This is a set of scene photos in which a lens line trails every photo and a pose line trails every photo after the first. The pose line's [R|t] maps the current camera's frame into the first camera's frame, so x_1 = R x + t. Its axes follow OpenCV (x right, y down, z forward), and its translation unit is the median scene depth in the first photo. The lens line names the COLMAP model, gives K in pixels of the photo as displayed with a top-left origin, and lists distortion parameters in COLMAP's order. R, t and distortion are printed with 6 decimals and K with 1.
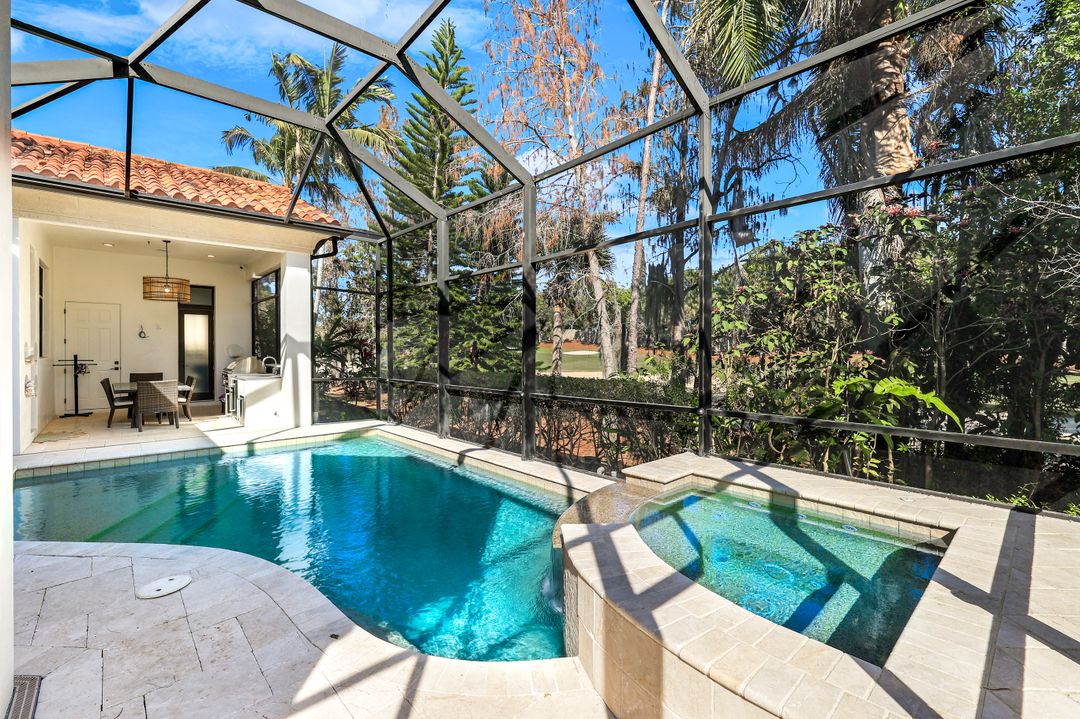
lens RADIAL K [[473.9, 0, 542.1], [0, 473.9, 353.3], [0, 0, 1]] dist [0.003289, -0.000089]
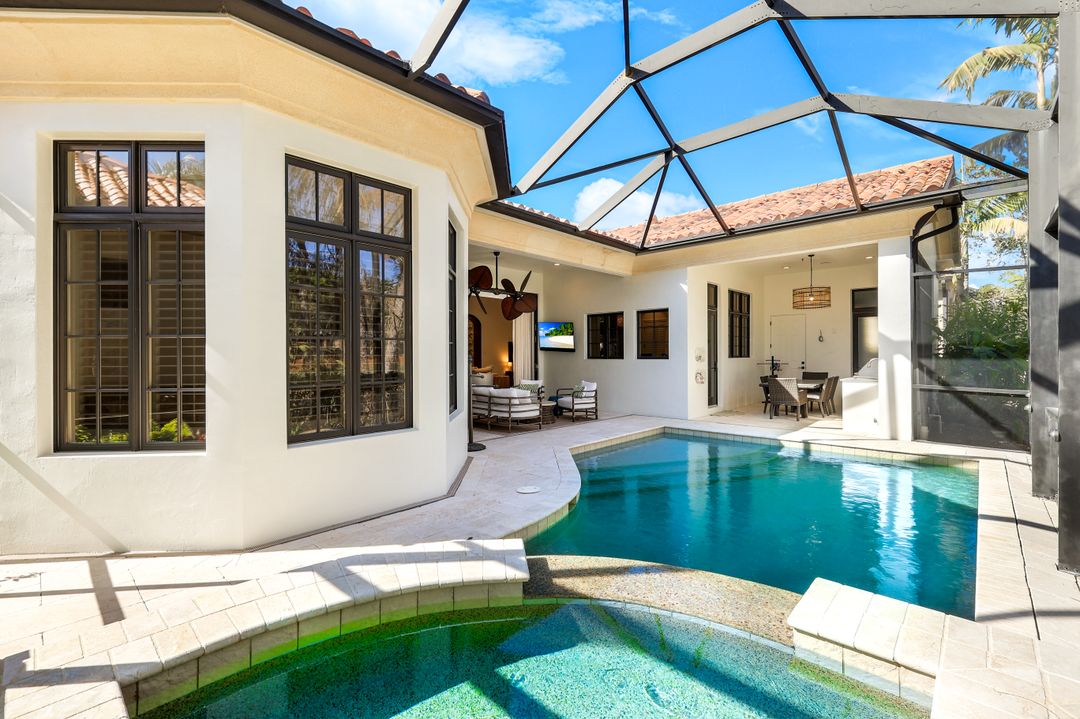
lens RADIAL K [[468.8, 0, 543.1], [0, 468.8, 356.6], [0, 0, 1]] dist [0.000329, -0.000142]
pose [[0.088546, 0.004031, -0.996064, 0.285679], [-0.004106, 0.999985, 0.003682, 0.002922], [0.996064, 0.003764, 0.088561, 0.293148]]
